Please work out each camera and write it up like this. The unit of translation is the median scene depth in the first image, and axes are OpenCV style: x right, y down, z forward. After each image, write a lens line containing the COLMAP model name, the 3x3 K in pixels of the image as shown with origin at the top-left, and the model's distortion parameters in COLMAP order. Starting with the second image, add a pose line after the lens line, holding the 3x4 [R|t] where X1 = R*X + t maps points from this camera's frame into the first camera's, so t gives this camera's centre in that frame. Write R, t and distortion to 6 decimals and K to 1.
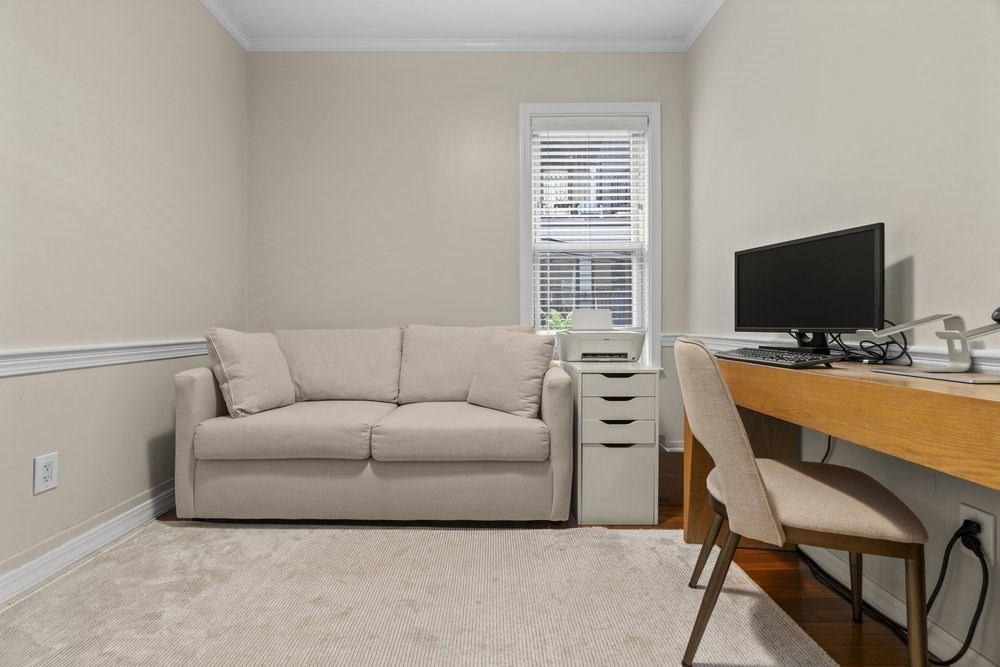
lens RADIAL K [[476.2, 0, 488.6], [0, 476.2, 312.6], [0, 0, 1]] dist [-0.016274, 0.006694]
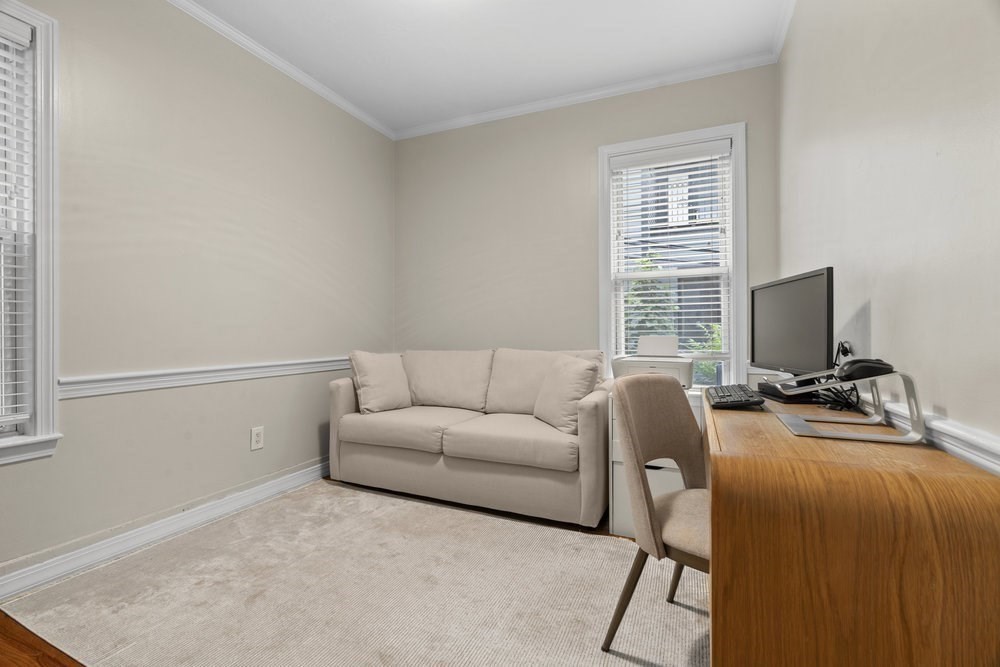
lens RADIAL K [[476.2, 0, 488.6], [0, 476.2, 312.6], [0, 0, 1]] dist [-0.016274, 0.006694]
pose [[0.903544, -0.013848, -0.428272, 0.434304], [0.008050, 0.999850, -0.015345, -0.061311], [0.428420, 0.010418, 0.903519, -0.142885]]
